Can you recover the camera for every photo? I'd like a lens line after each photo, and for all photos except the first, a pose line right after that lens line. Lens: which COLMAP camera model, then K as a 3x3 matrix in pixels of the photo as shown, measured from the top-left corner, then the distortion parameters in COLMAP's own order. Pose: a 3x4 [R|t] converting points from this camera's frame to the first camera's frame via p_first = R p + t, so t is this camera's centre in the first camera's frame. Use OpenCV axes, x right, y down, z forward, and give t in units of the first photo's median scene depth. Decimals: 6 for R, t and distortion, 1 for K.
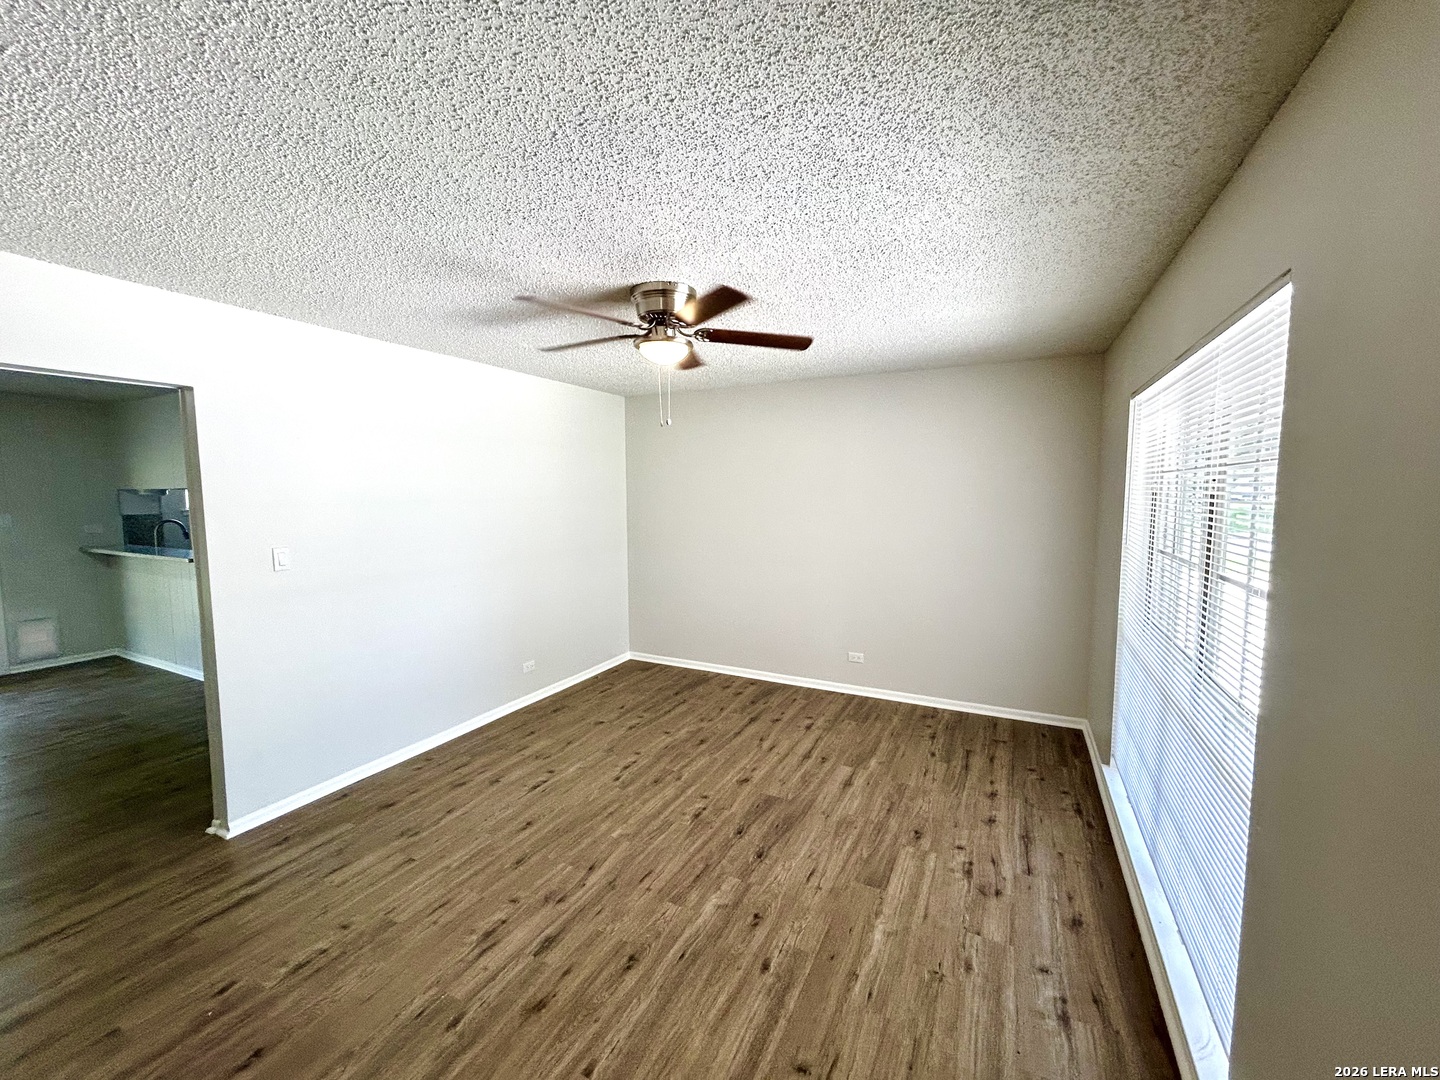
lens RADIAL K [[576.8, 0, 720.0], [0, 576.8, 540.0], [0, 0, 1]] dist [0.002042, 0.000283]
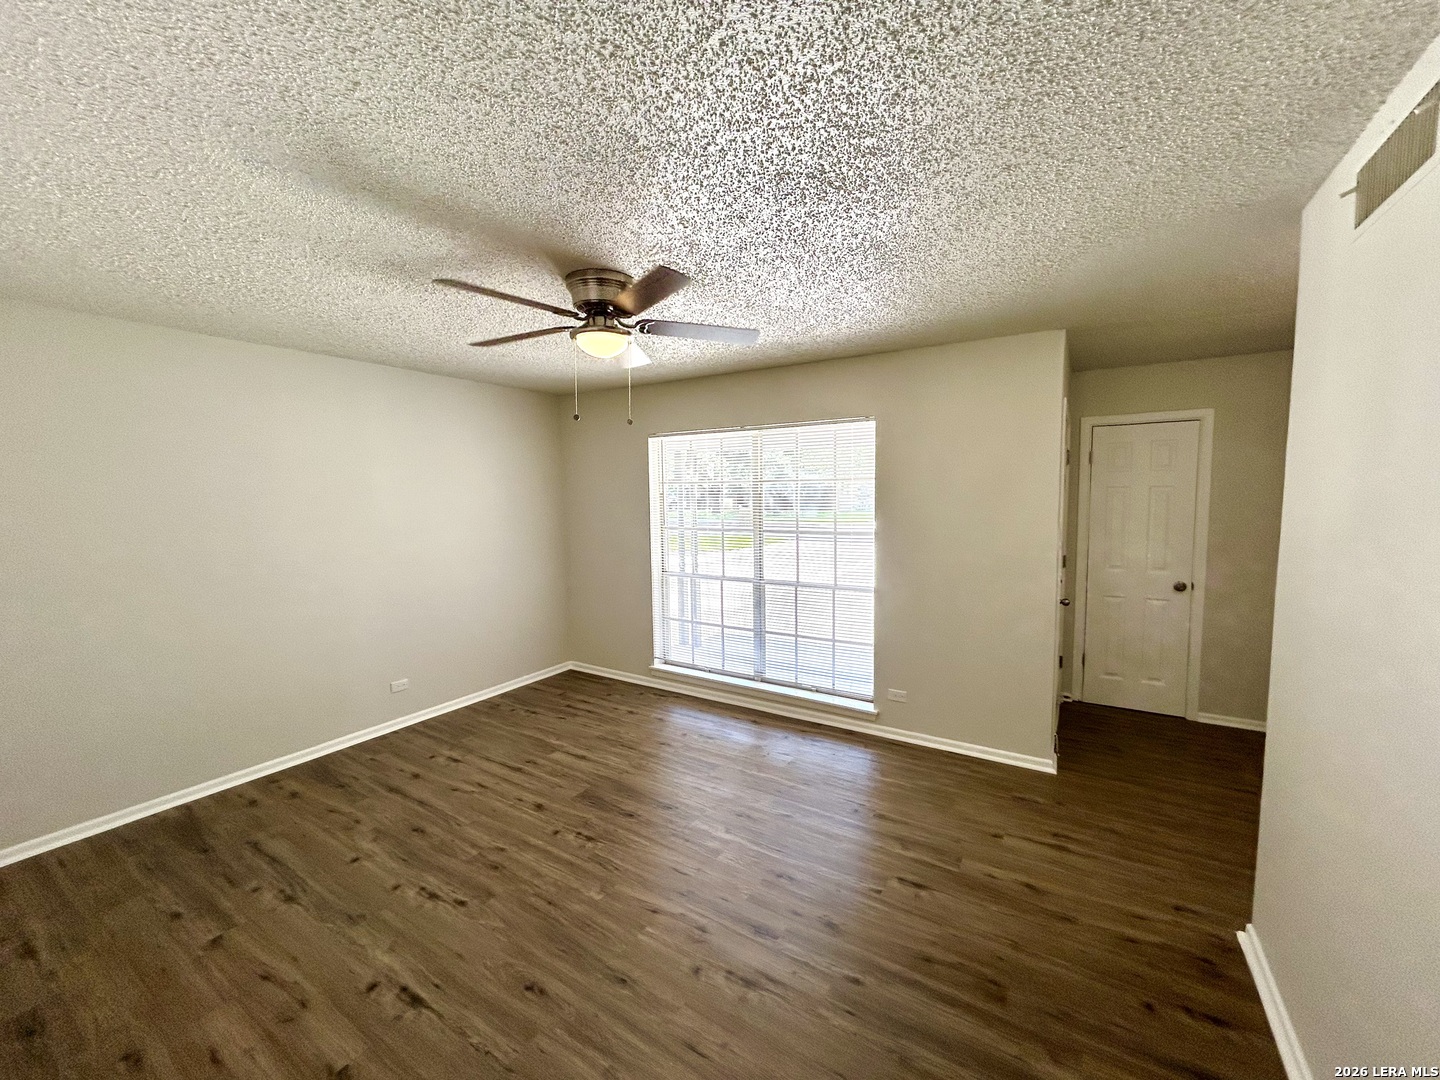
lens RADIAL K [[568.1, 0, 720.0], [0, 568.1, 540.0], [0, 0, 1]] dist [0.014163, 0.000034]
pose [[0.113251, -0.080423, 0.990306, -0.691678], [0.097031, 0.992850, 0.069533, -0.037636], [-0.988817, 0.088216, 0.120244, 0.490276]]
